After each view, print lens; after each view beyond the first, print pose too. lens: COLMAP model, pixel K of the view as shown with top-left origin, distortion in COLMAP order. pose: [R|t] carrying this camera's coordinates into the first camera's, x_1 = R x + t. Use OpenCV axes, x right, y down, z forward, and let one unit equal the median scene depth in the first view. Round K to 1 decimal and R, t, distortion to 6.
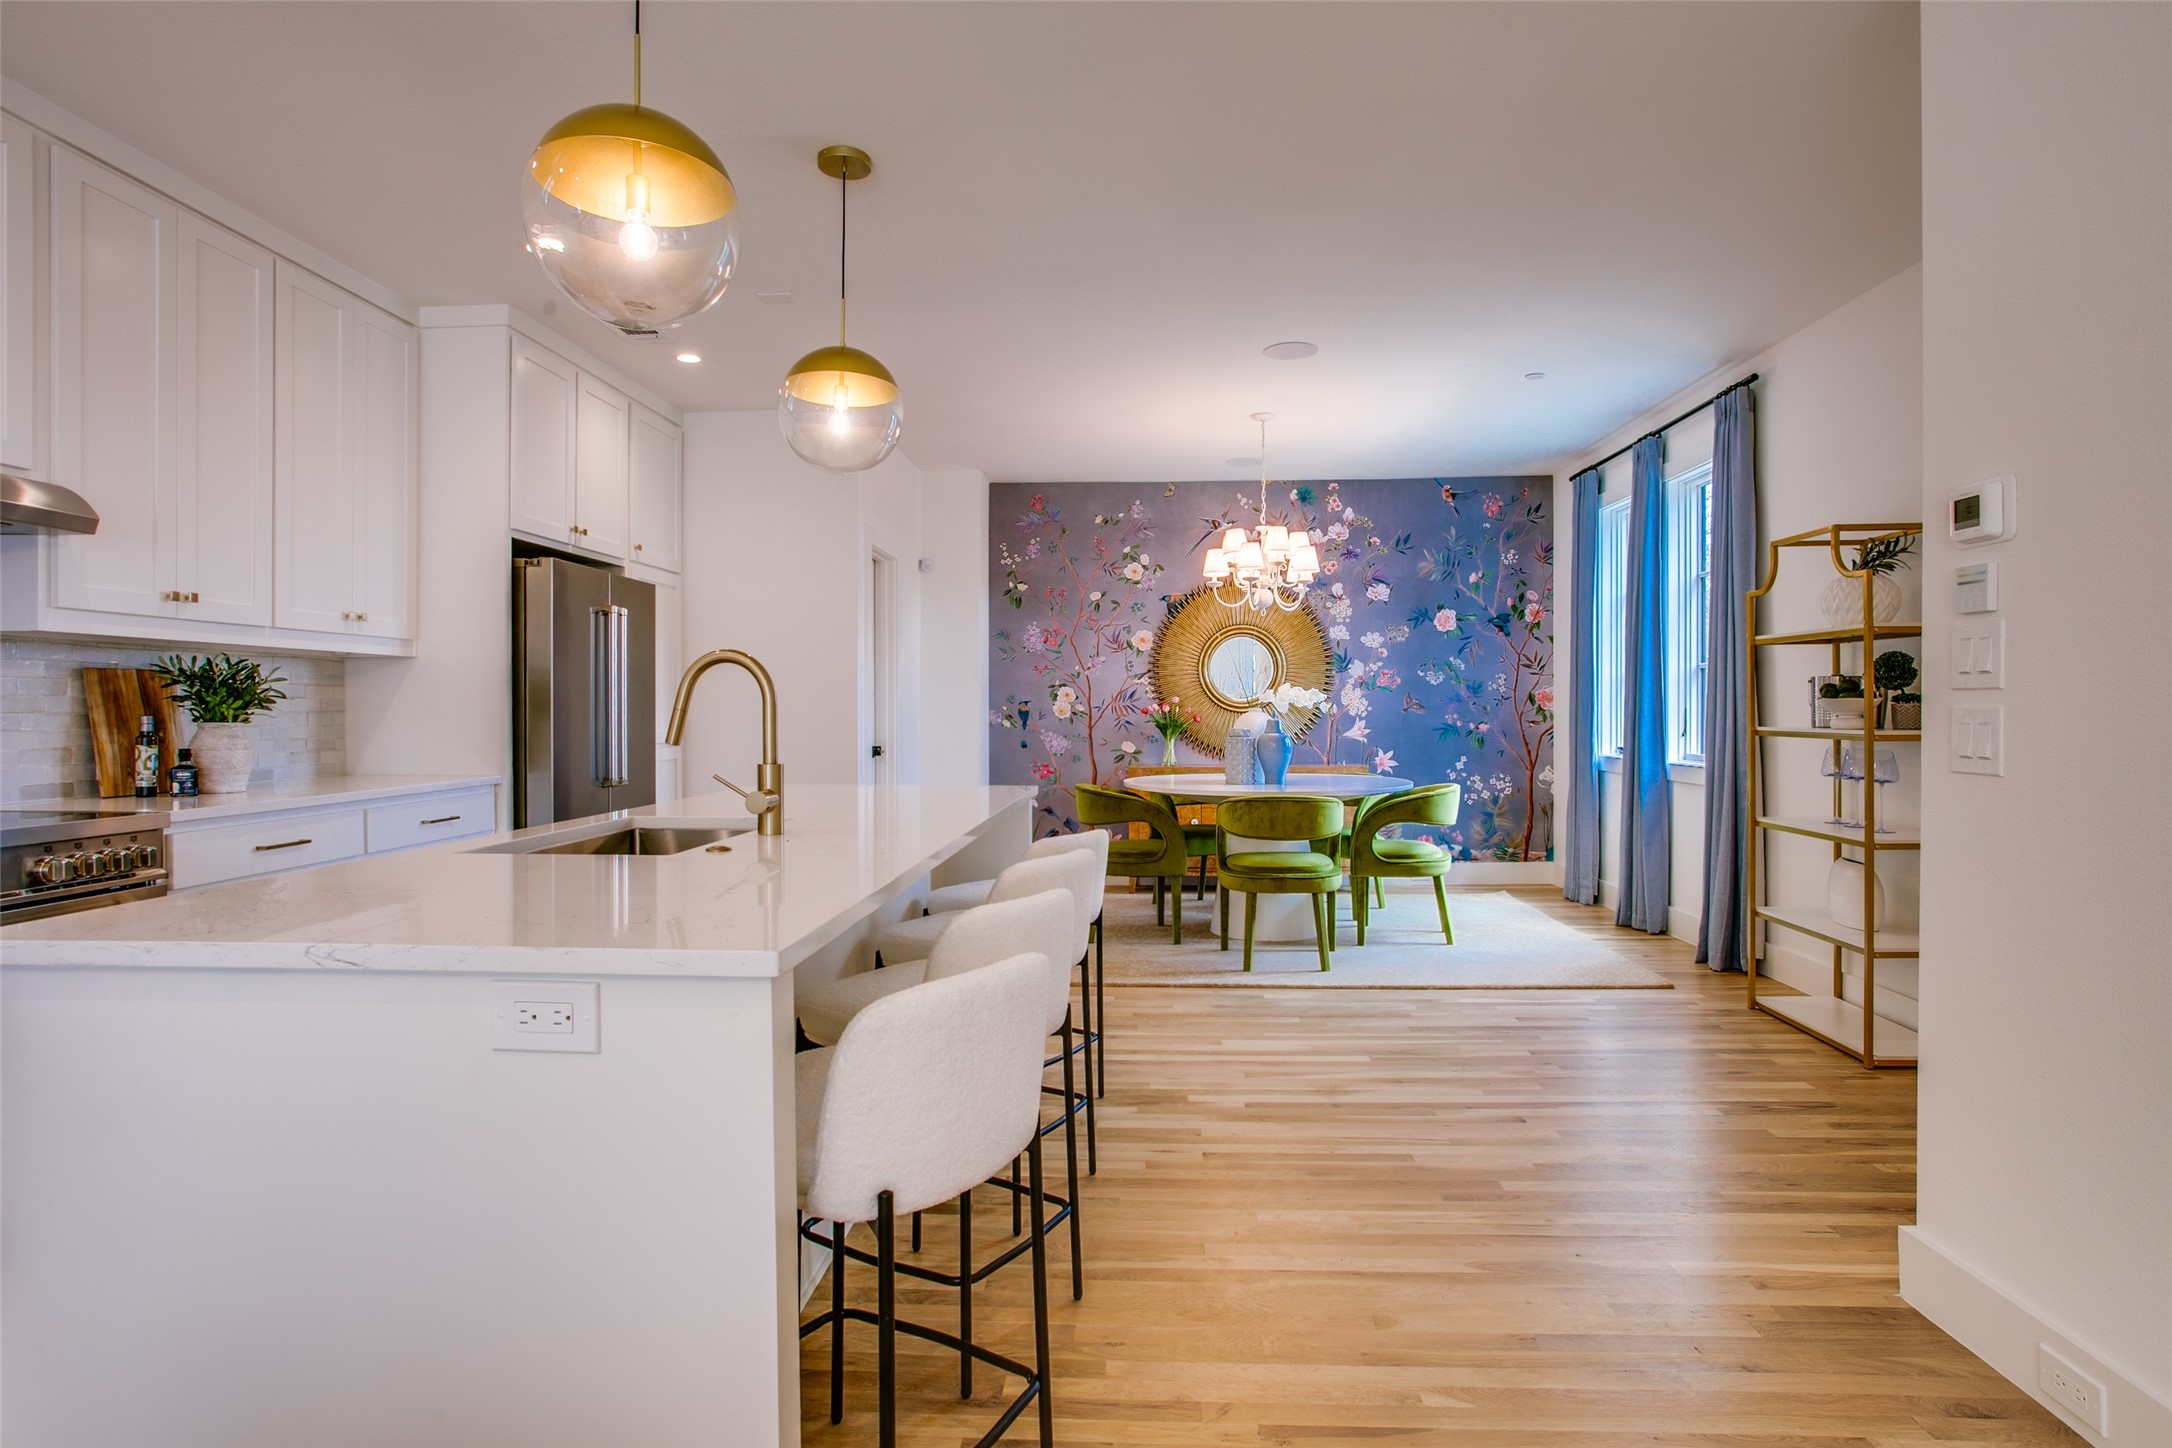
lens RADIAL K [[1138.9, 0, 1091.5], [0, 1138.9, 734.9], [0, 0, 1]] dist [-0.065469, 0.033205]
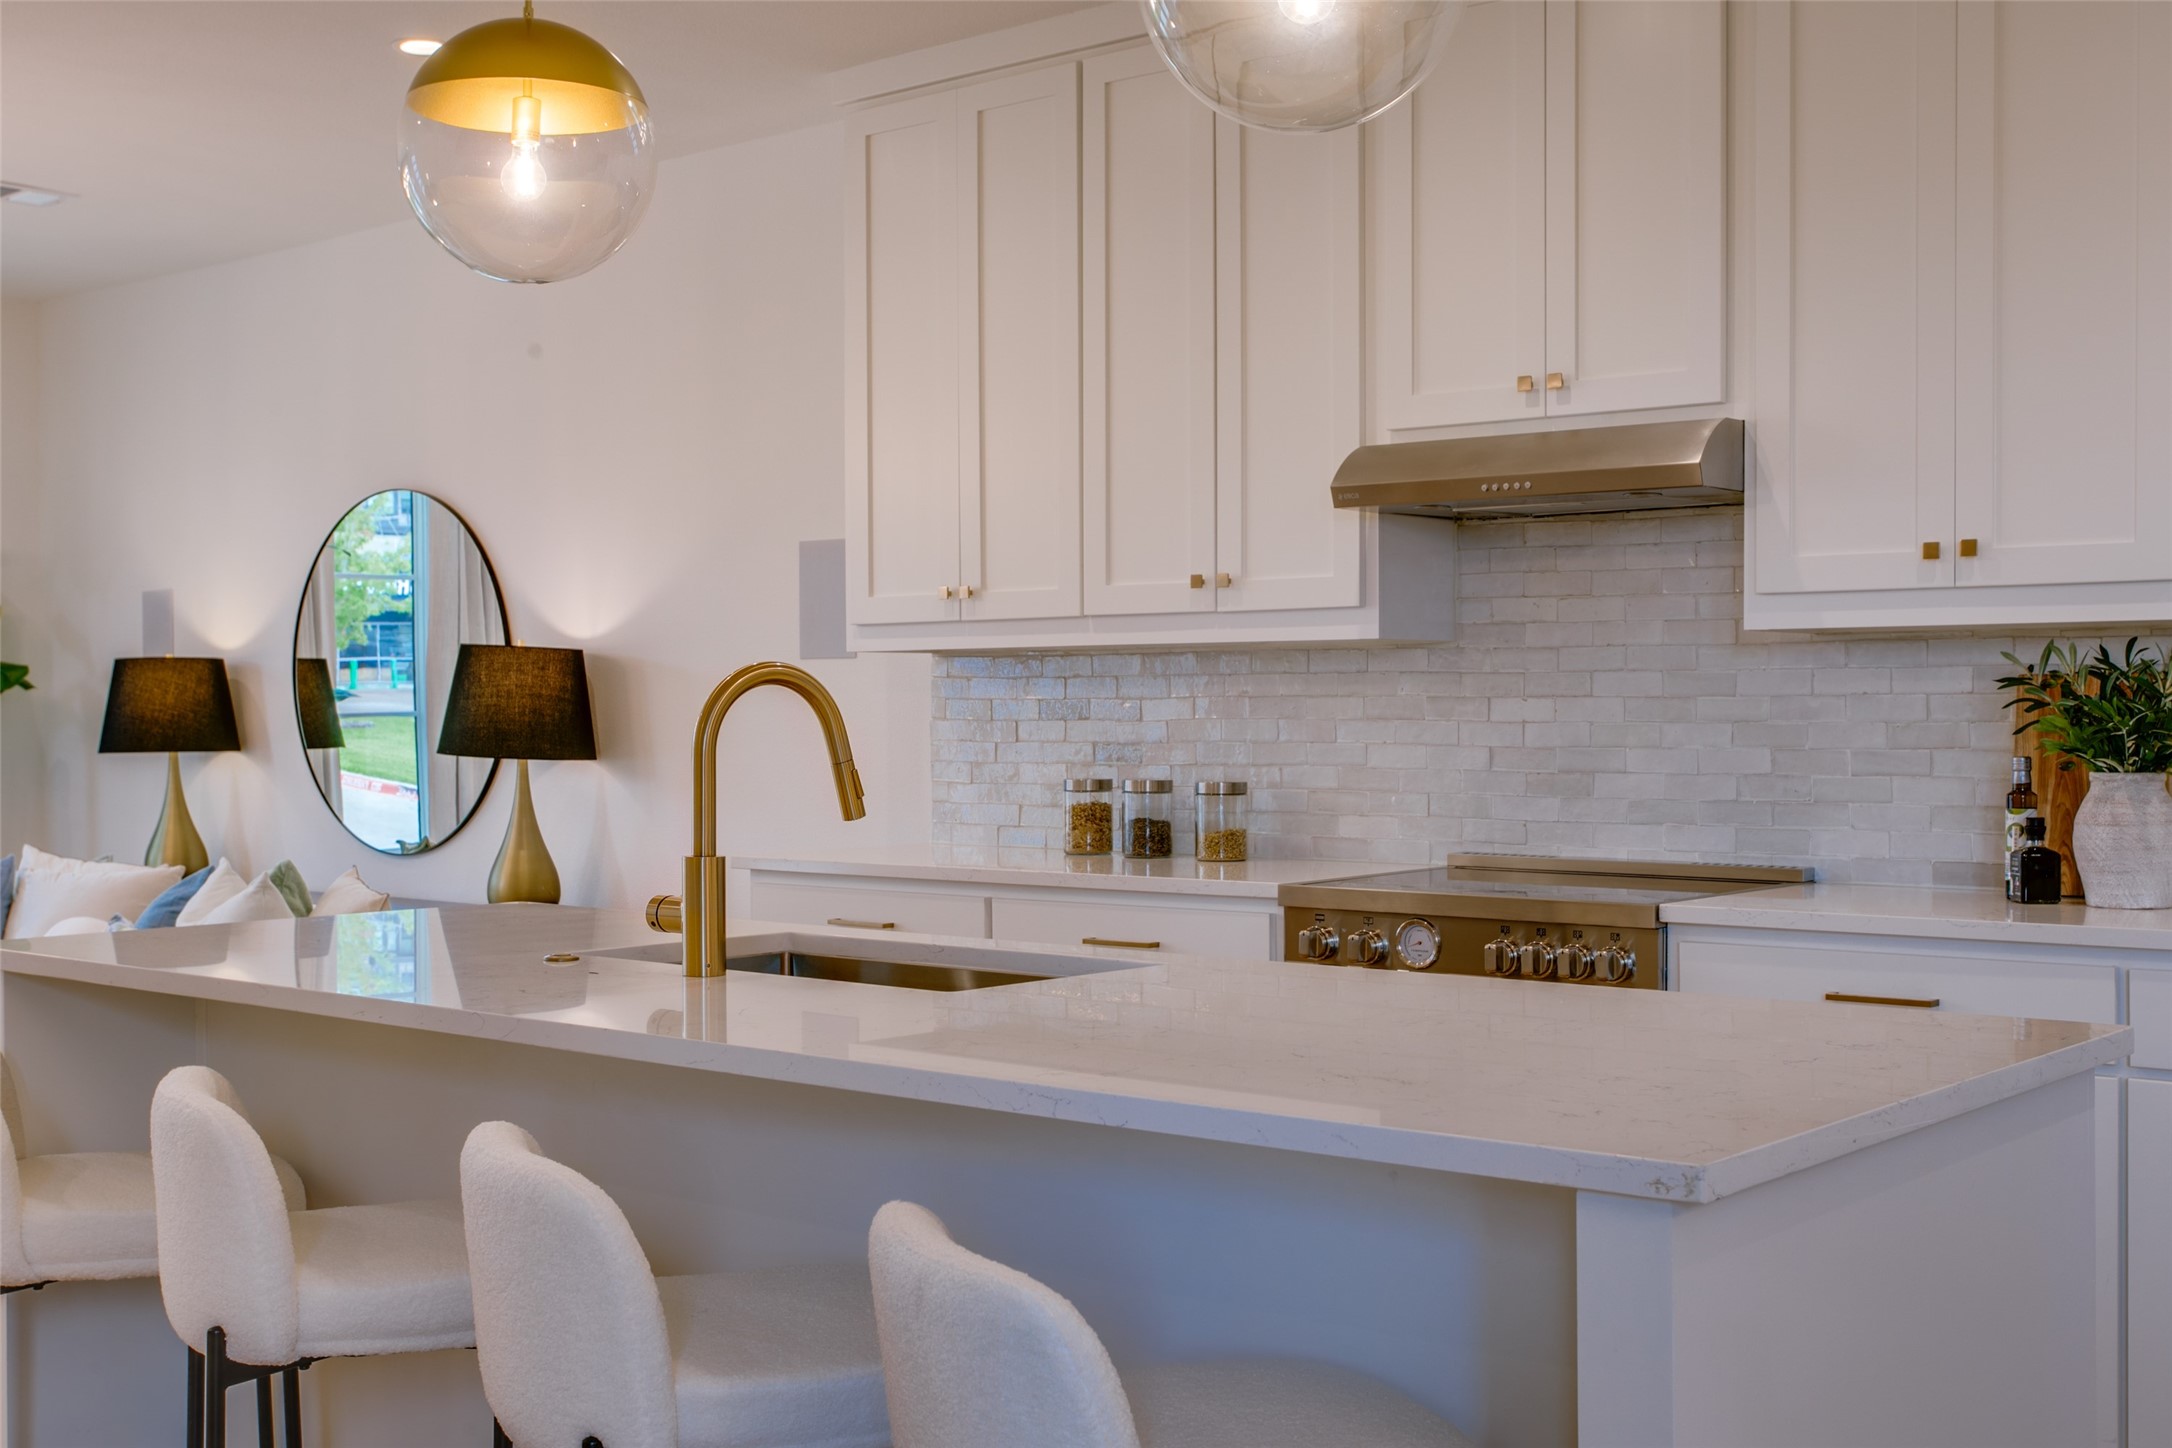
lens RADIAL K [[2466.9, 0, 1066.5], [0, 2466.9, 729.9], [0, 0, 1]] dist [-0.020537, 0.002840]
pose [[-0.600157, 0.006036, -0.799859, 1.124038], [-0.019389, 0.999568, 0.022091, -0.124827], [0.799647, 0.028767, -0.599781, 3.409791]]
